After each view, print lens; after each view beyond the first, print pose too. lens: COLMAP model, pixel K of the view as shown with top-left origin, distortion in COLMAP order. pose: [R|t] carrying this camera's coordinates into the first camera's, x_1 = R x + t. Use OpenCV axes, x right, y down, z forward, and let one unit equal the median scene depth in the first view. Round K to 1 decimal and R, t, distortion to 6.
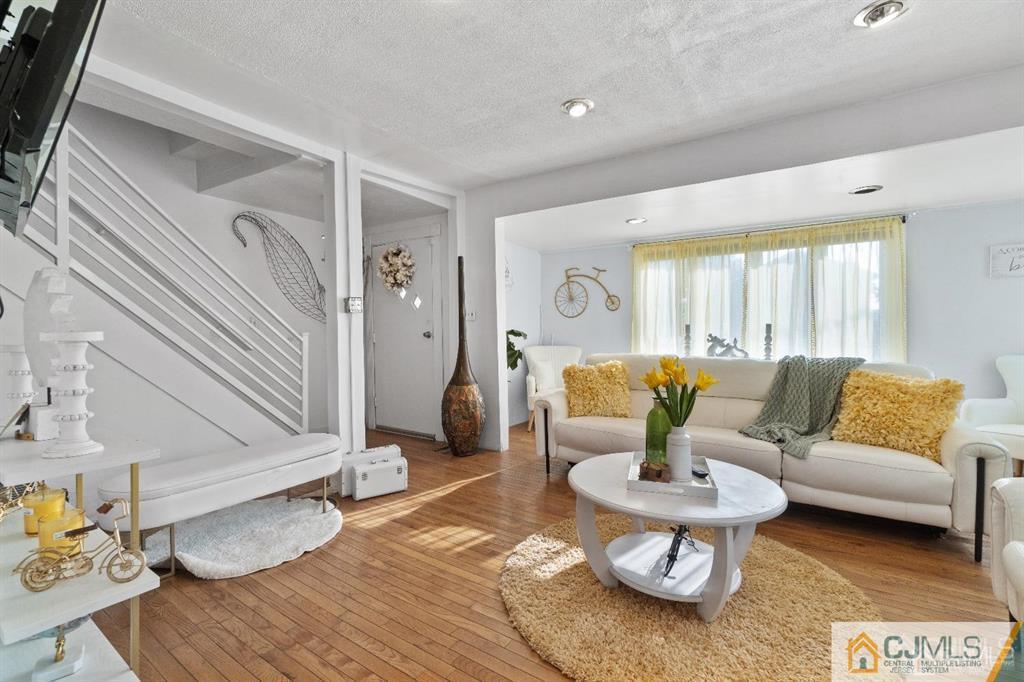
lens RADIAL K [[443.6, 0, 510.9], [0, 443.6, 337.1], [0, 0, 1]] dist [-0.003035, 0.000290]
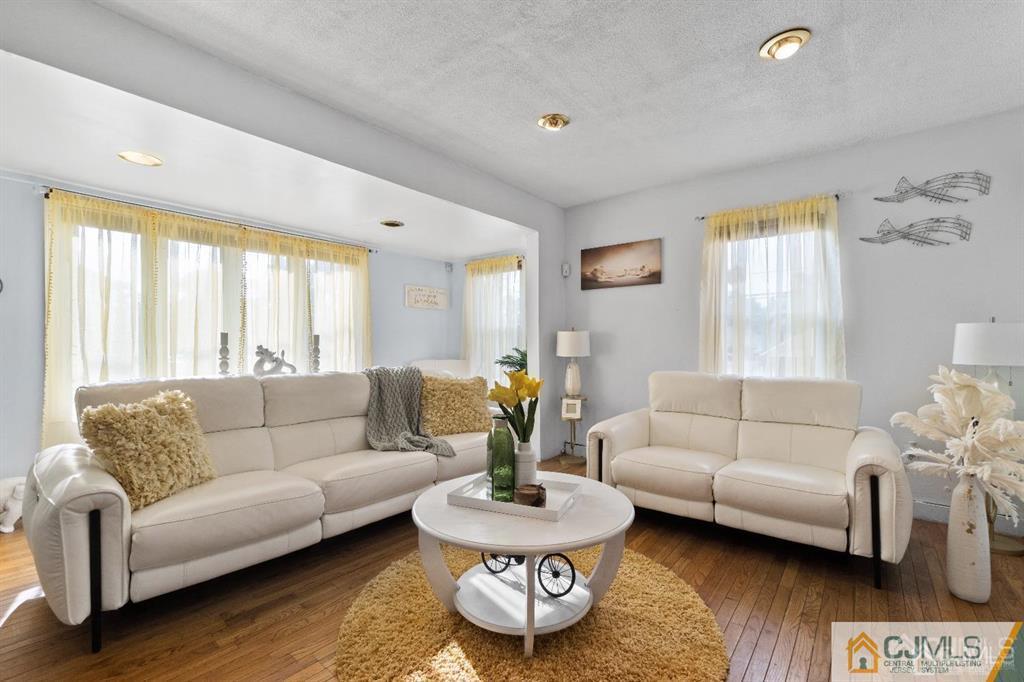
lens RADIAL K [[465.2, 0, 507.6], [0, 465.2, 345.8], [0, 0, 1]] dist [0.002568, 0.000183]
pose [[0.082647, 0.000173, 0.996579, -0.329790], [0.007812, 0.999969, -0.000822, -0.002297], [-0.996548, 0.007853, 0.082643, 0.498476]]
